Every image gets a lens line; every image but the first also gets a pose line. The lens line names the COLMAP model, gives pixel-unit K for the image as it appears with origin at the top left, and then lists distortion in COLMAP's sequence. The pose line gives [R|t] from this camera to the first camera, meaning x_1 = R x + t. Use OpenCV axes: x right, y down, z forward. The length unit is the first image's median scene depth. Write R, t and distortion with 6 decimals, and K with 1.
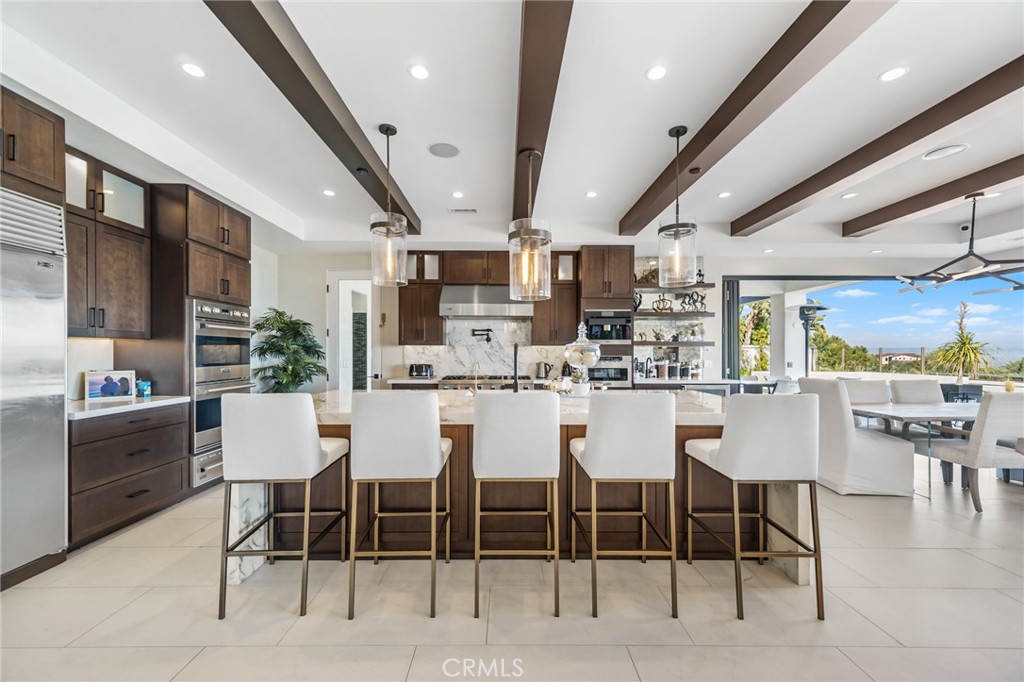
lens RADIAL K [[410.1, 0, 509.5], [0, 410.1, 353.4], [0, 0, 1]] dist [0.018887, -0.000141]
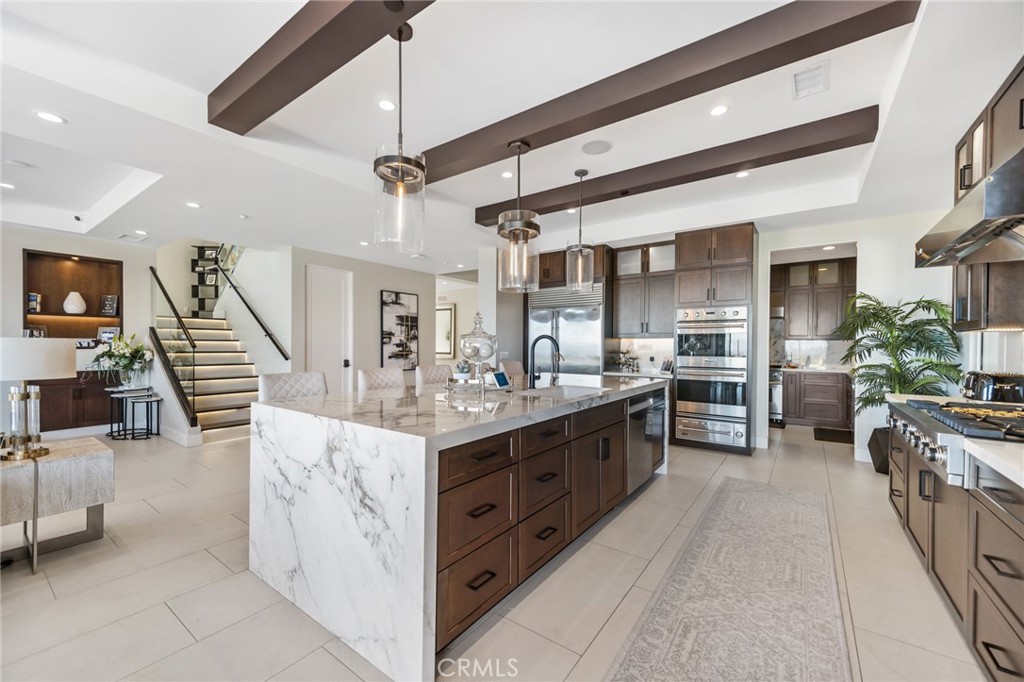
lens RADIAL K [[406.8, 0, 512.1], [0, 406.8, 344.9], [0, 0, 1]] dist [0.002374, 0.000148]
pose [[-0.590115, -0.005345, -0.807302, 0.466866], [-0.009407, 0.999956, 0.000255, -0.000401], [0.807264, 0.007745, -0.590139, 0.855291]]
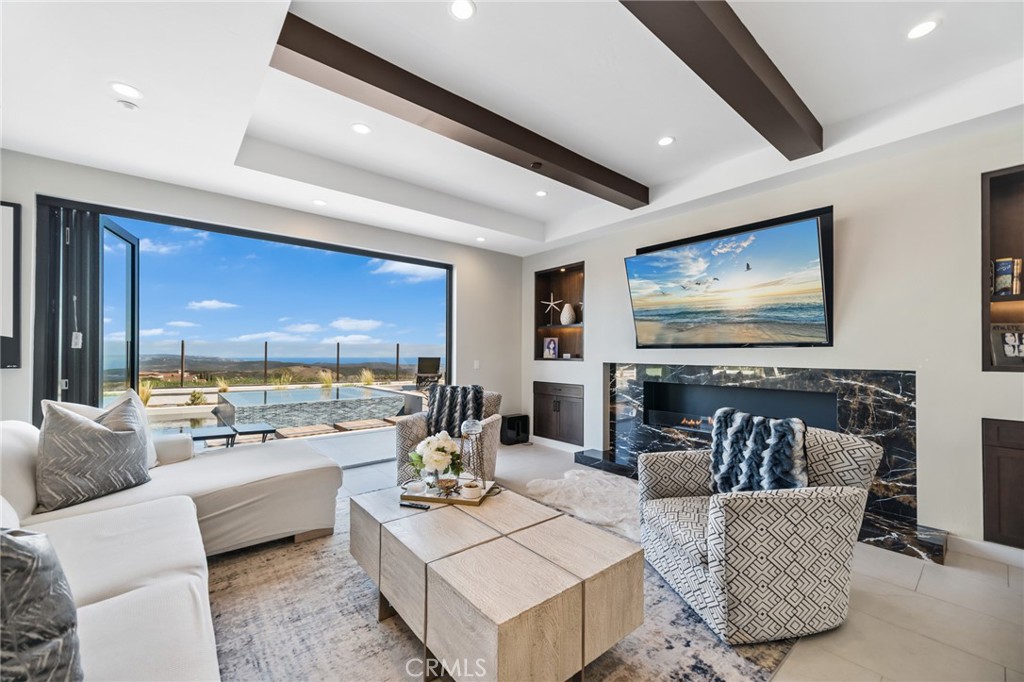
lens RADIAL K [[408.2, 0, 510.1], [0, 408.2, 350.5], [0, 0, 1]] dist [0.001304, 0.000002]
pose [[-0.636637, -0.000689, 0.771164, 0.359135], [-0.005405, 0.999979, -0.003568, 0.000969], [-0.771145, -0.006440, -0.636627, 0.143216]]
